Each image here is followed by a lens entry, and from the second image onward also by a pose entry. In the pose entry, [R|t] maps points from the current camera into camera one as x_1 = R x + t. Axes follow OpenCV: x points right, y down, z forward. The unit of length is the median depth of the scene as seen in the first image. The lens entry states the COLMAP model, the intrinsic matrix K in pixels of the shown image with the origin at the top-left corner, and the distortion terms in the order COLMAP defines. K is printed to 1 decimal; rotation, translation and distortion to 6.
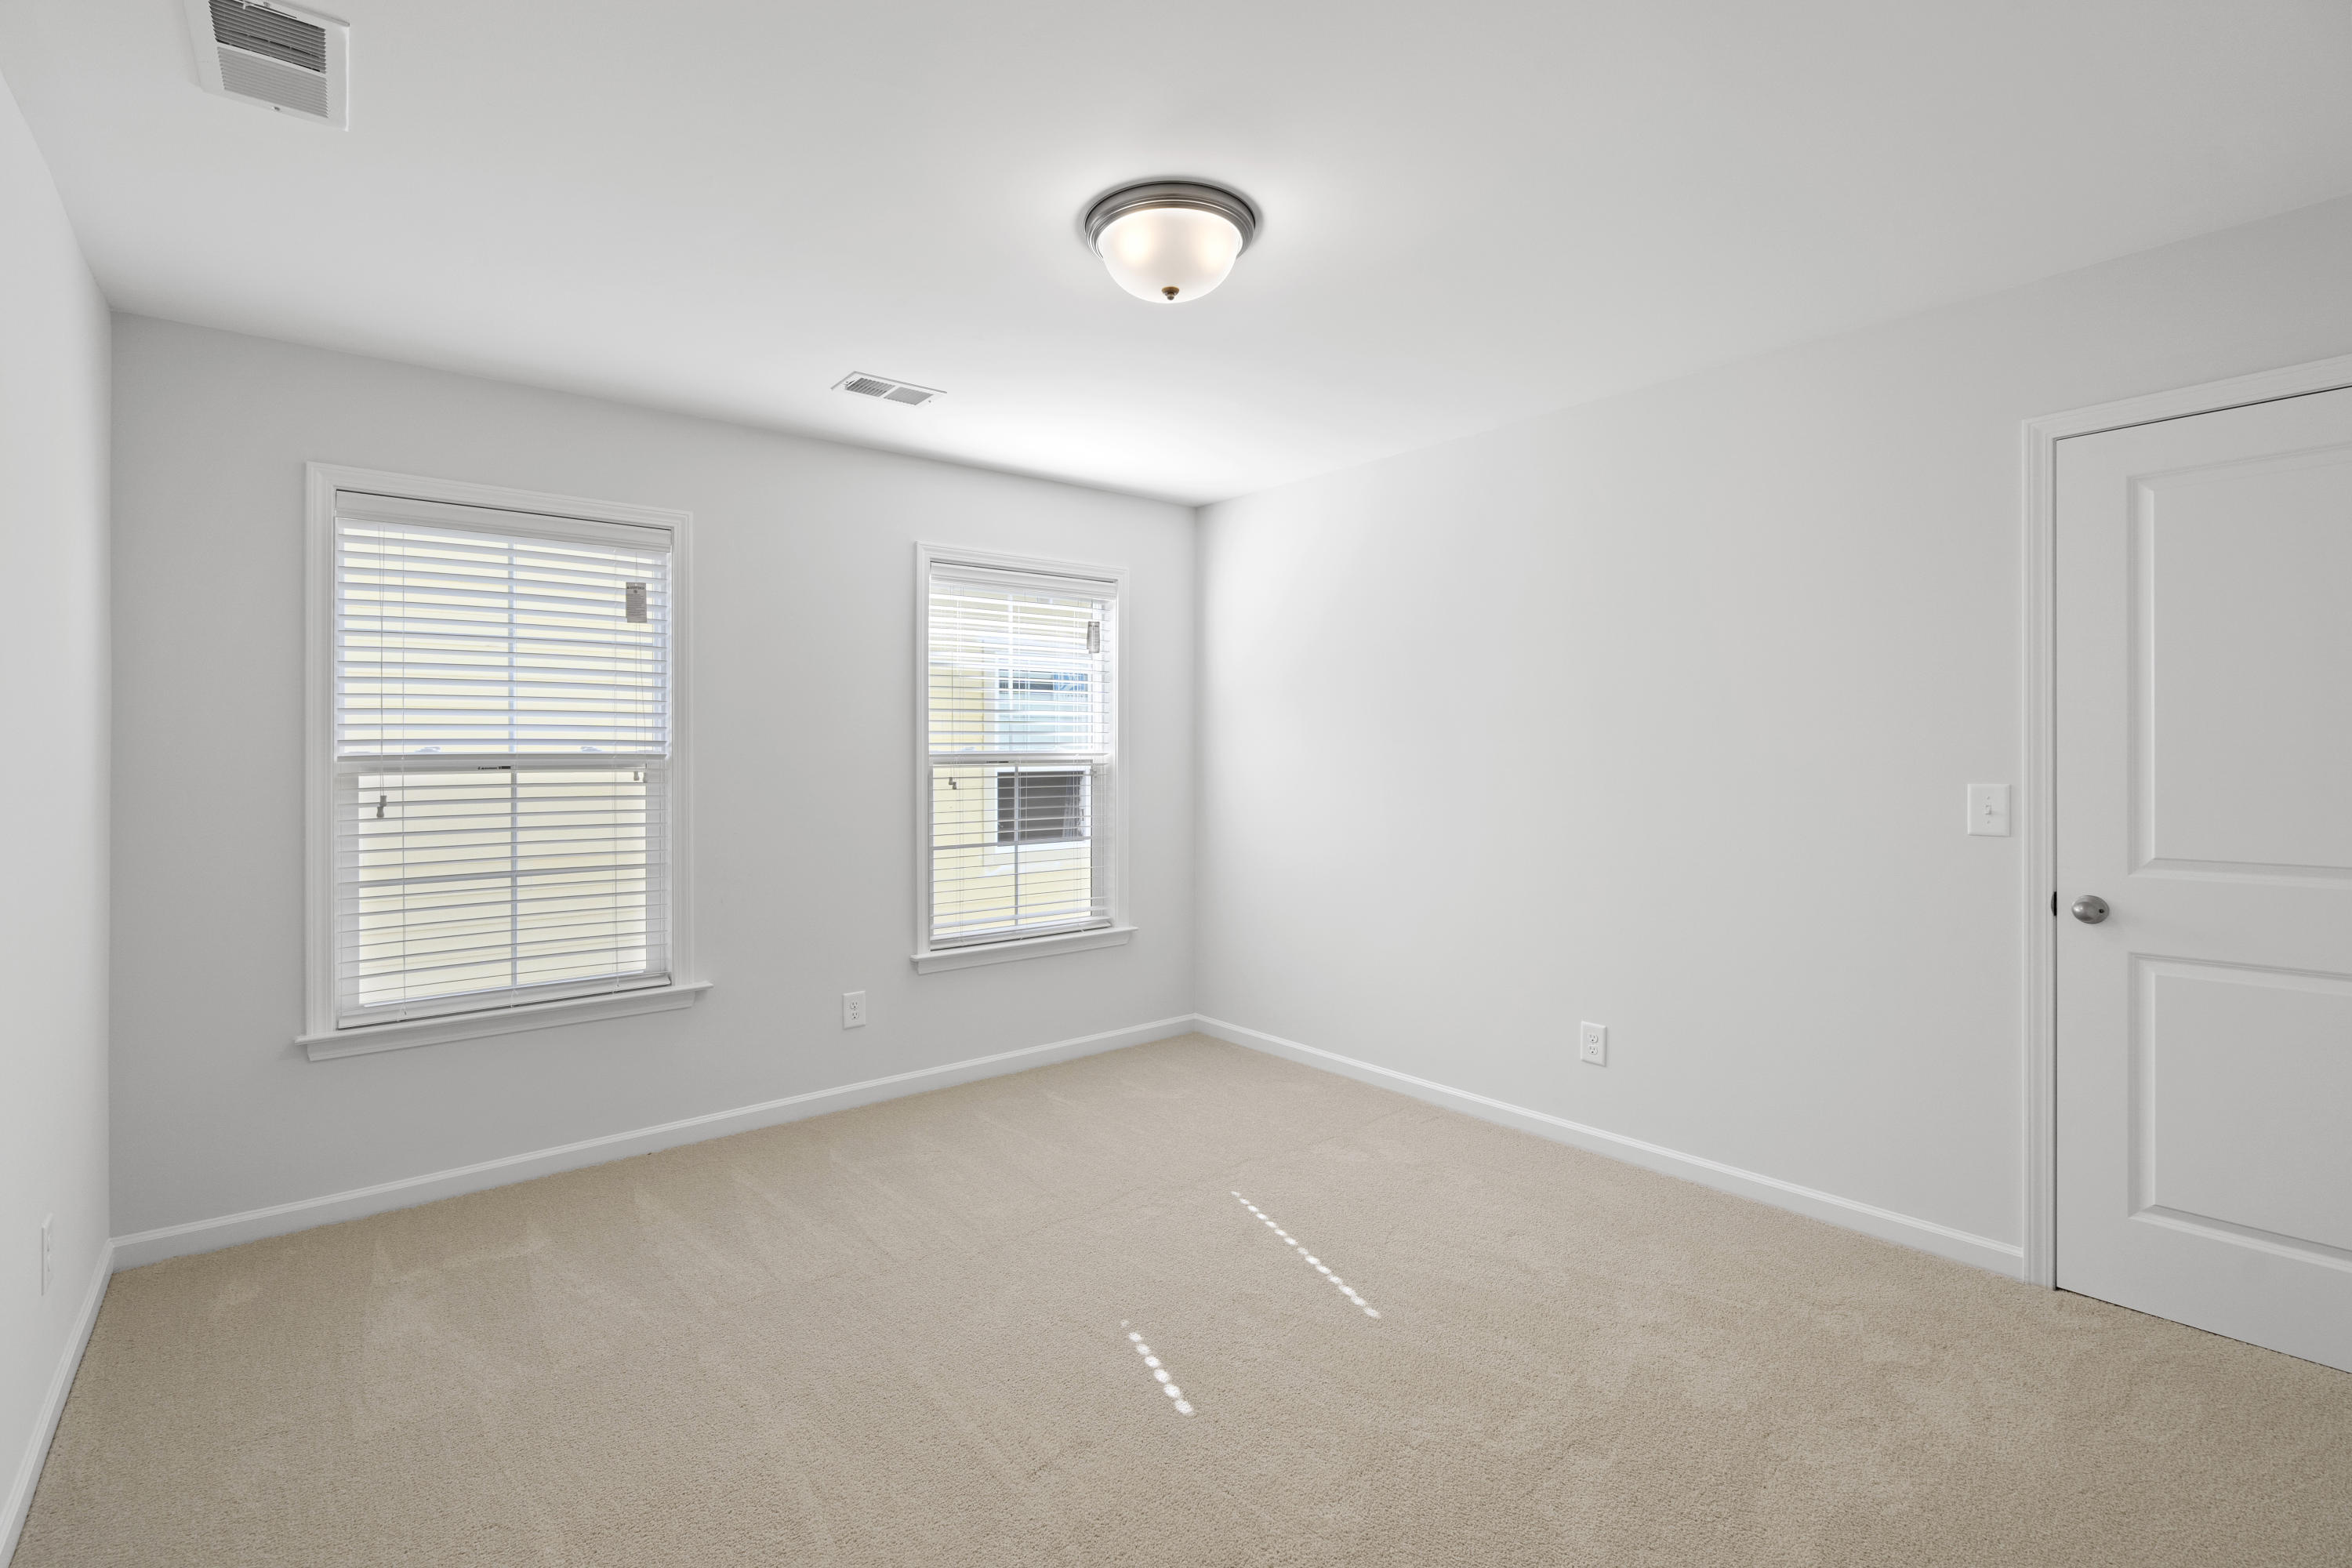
lens RADIAL K [[1088.9, 0, 1185.2], [0, 1088.9, 737.2], [0, 0, 1]] dist [0.001299, -0.000231]
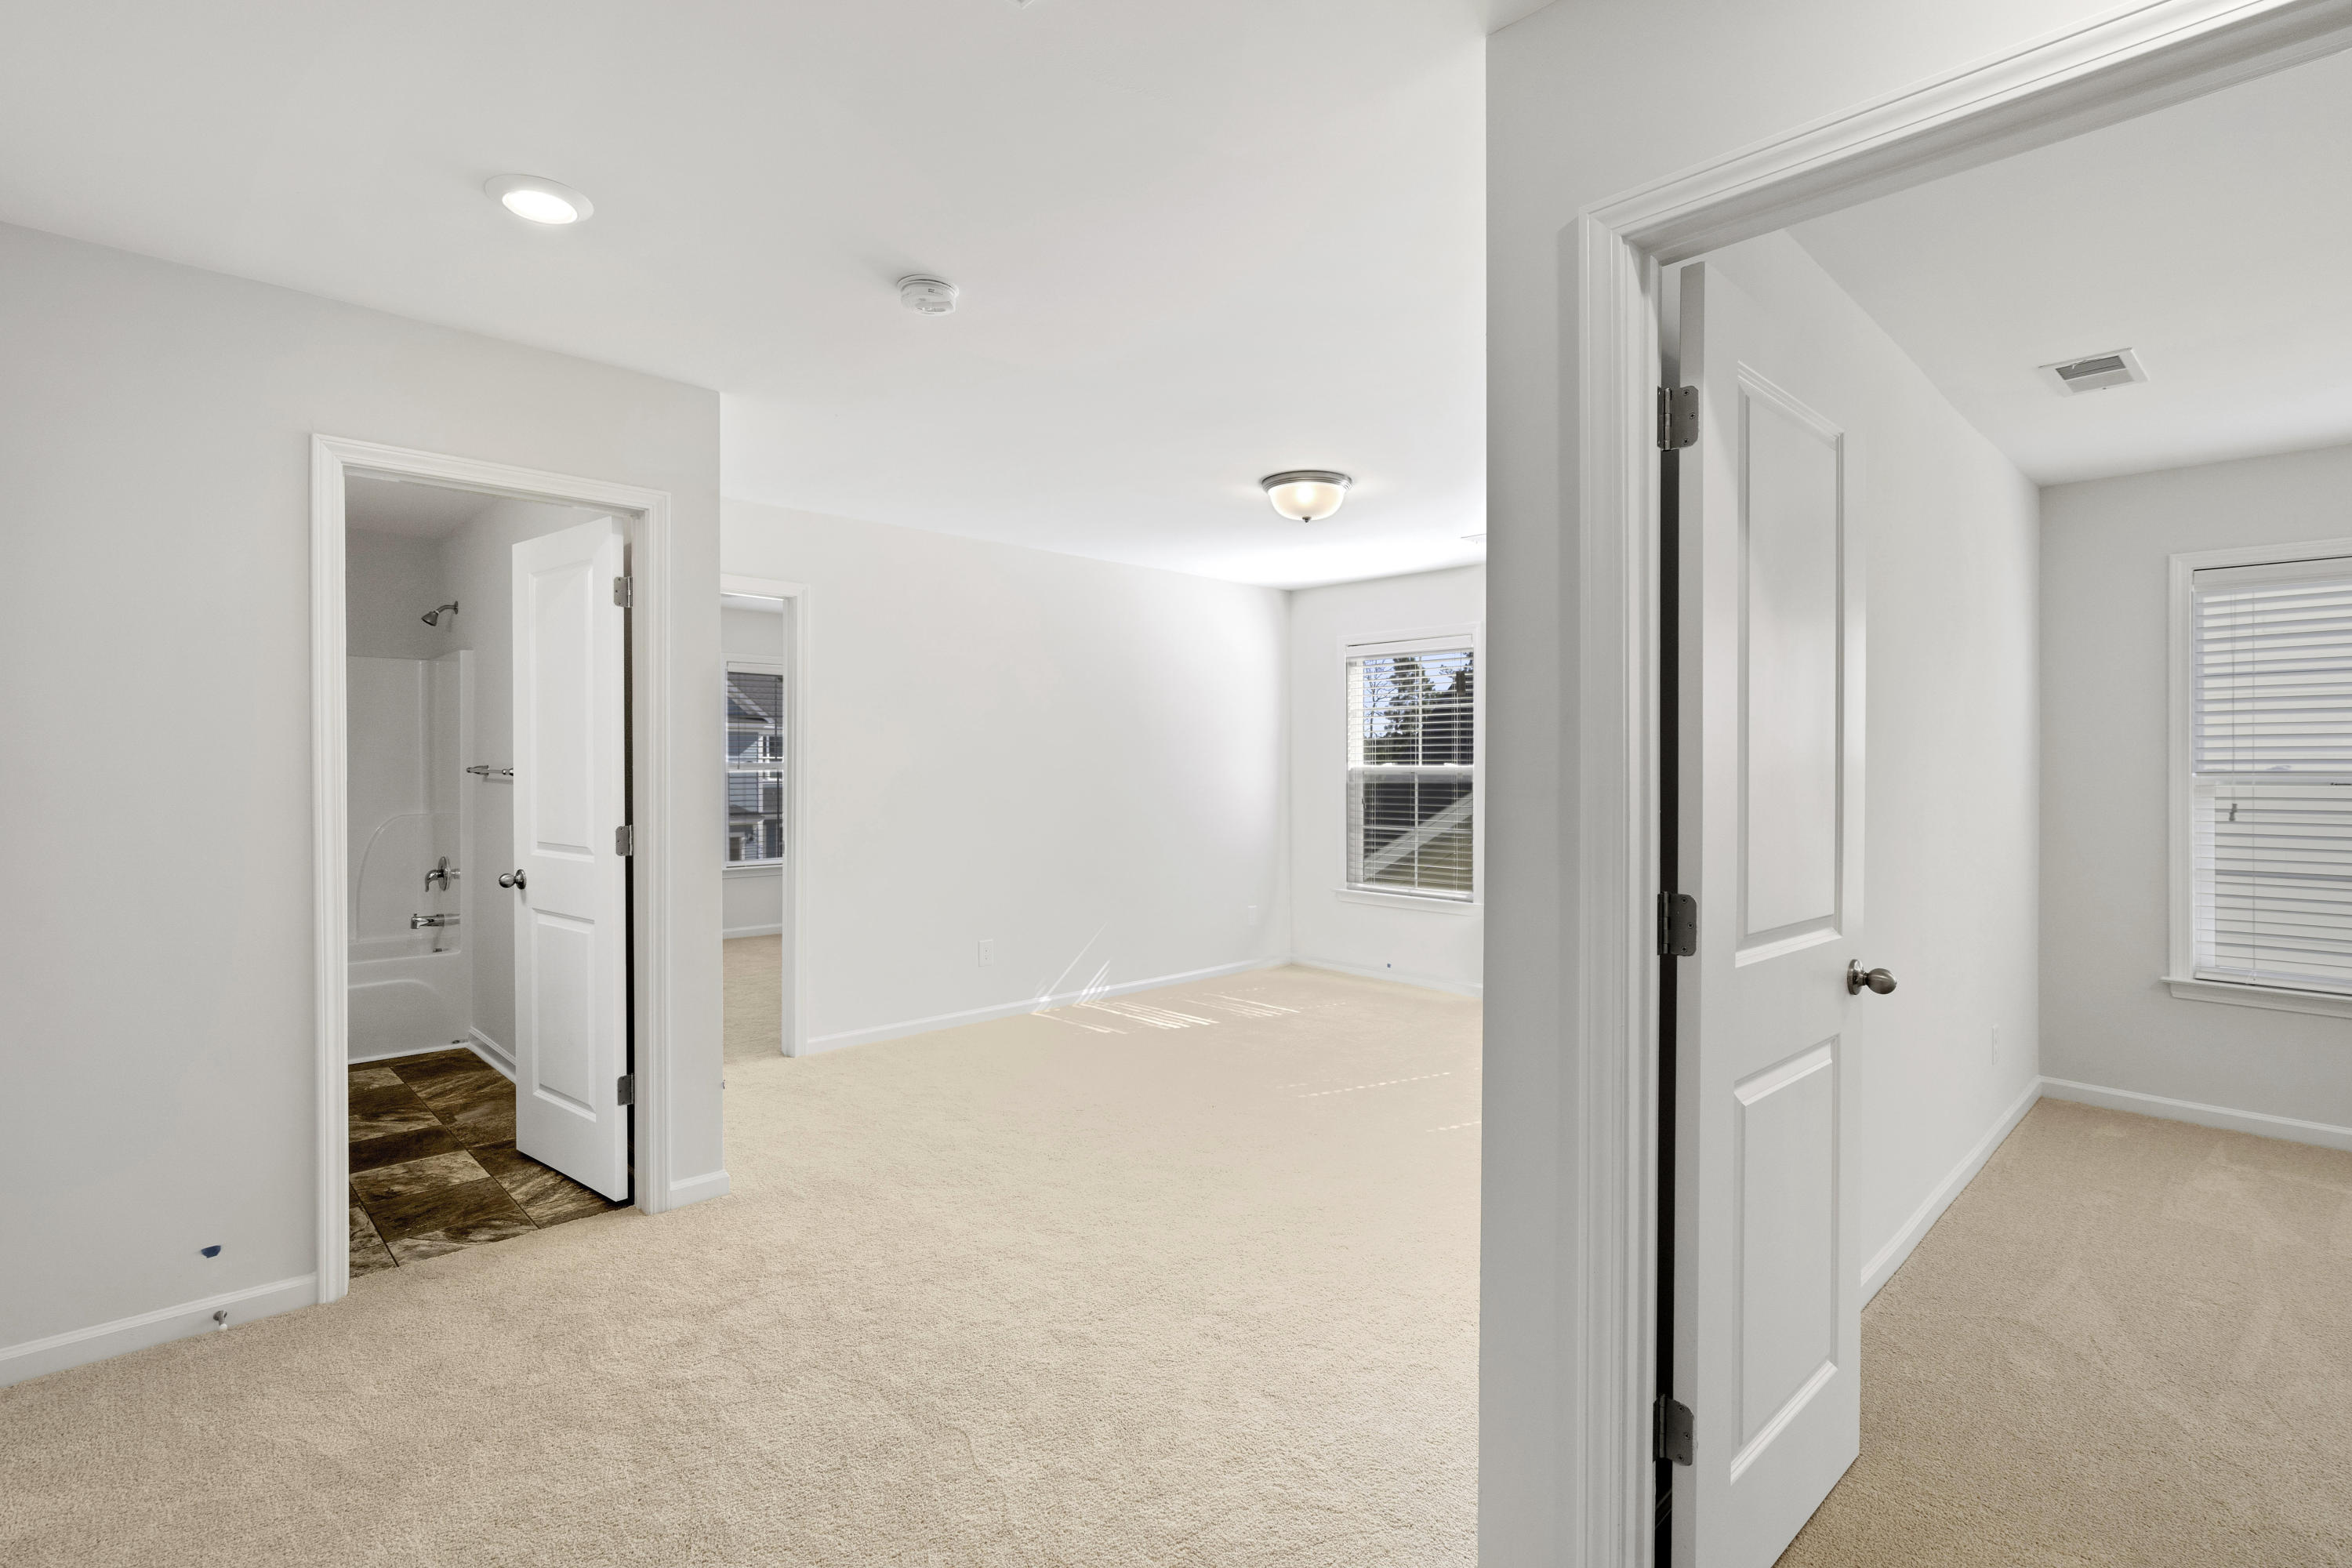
lens RADIAL K [[1088.9, 0, 1176.8], [0, 1088.9, 768.1], [0, 0, 1]] dist [0.001299, -0.000231]
pose [[0.085430, 0.008616, -0.996307, 0.424422], [0.003831, 0.999952, 0.008976, -0.004187], [0.996337, -0.004584, 0.085393, -0.336937]]
